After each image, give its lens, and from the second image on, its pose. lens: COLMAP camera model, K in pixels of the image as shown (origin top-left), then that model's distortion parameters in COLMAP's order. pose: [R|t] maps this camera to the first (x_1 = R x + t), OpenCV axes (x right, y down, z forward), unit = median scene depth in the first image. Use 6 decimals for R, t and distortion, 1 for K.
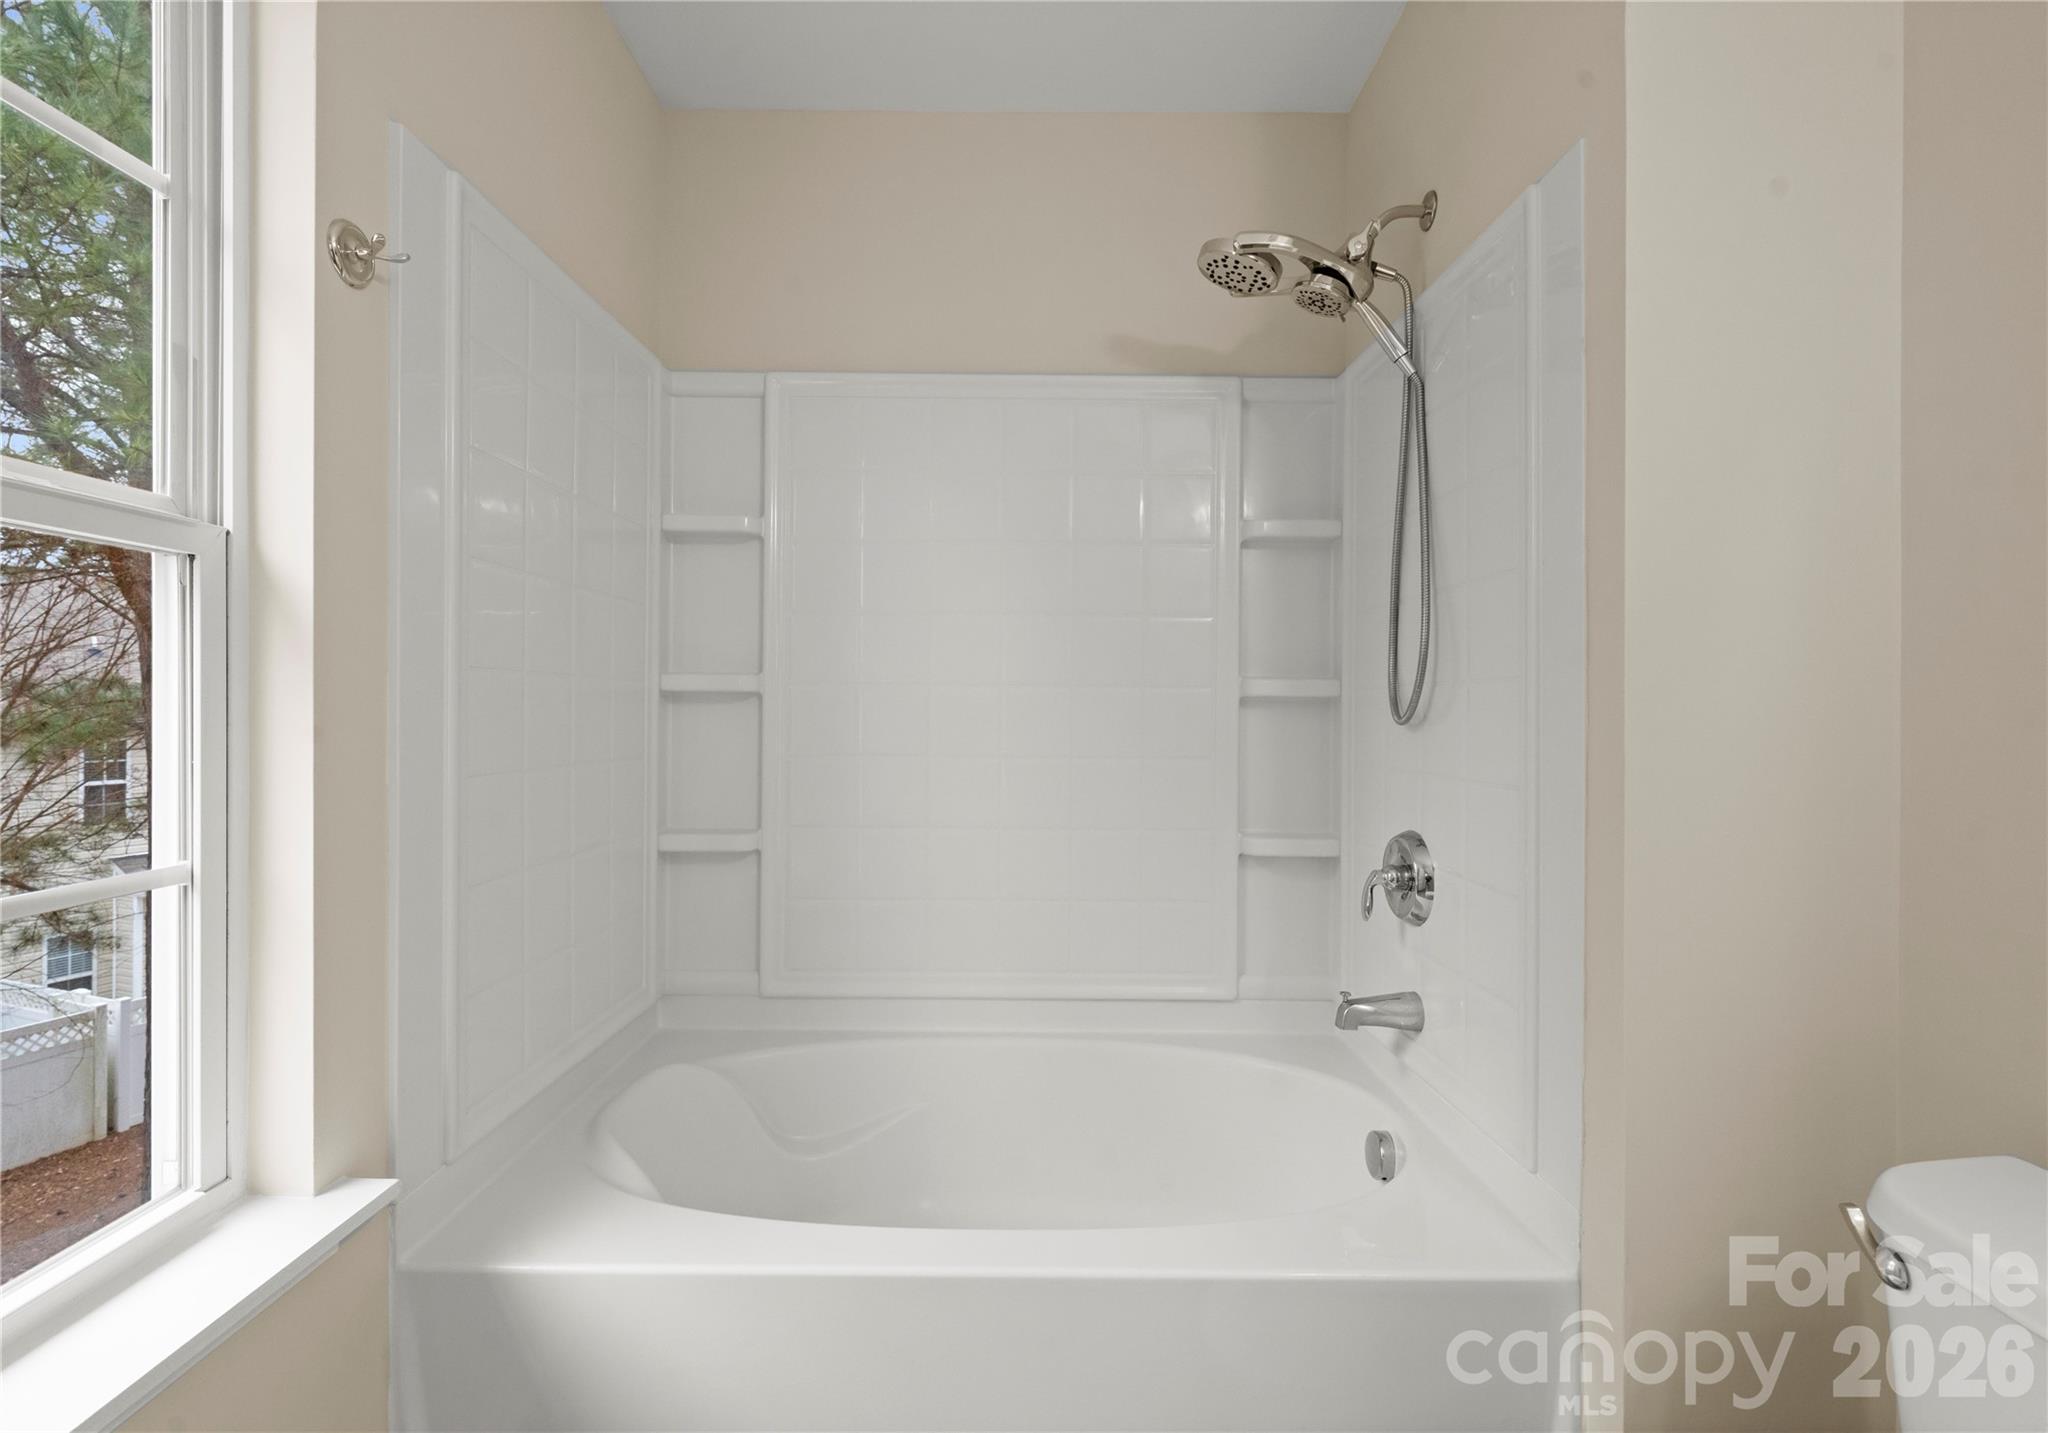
lens RADIAL K [[953.1, 0, 1024.0], [0, 953.1, 716.5], [0, 0, 1]] dist [0.002426, -0.000203]
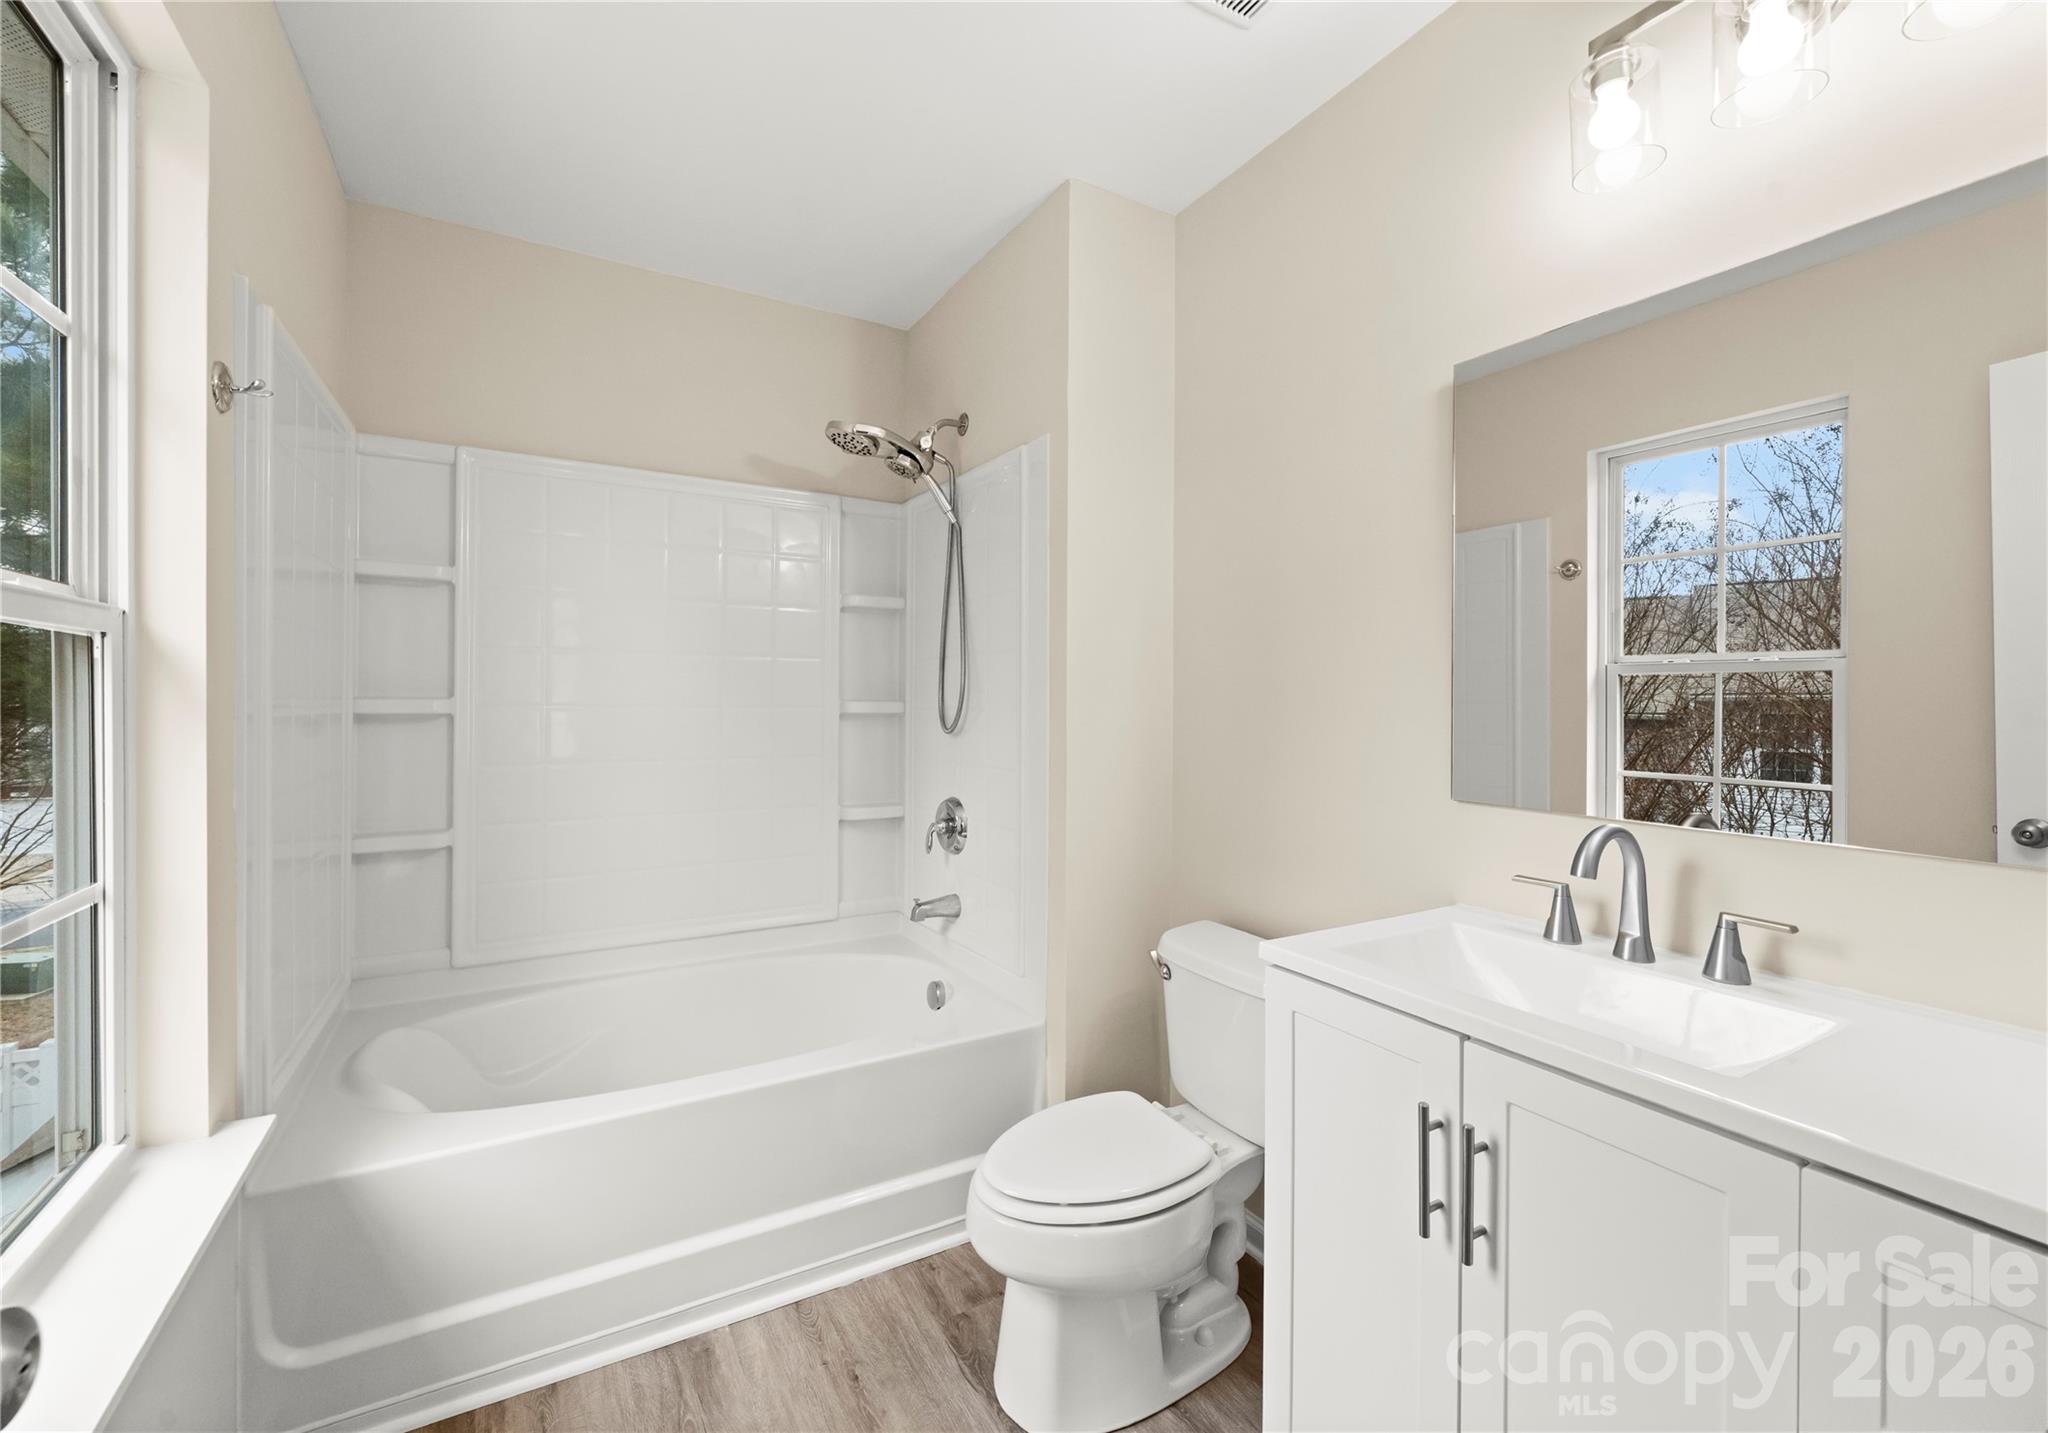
lens RADIAL K [[860.7, 0, 1024.0], [0, 860.7, 716.5], [0, 0, 1]] dist [0.000637, 0.000066]
pose [[0.856106, -0.010881, 0.516685, -0.257270], [0.000597, 0.999798, 0.020066, -0.049793], [-0.516799, -0.016870, 0.855940, -0.337020]]
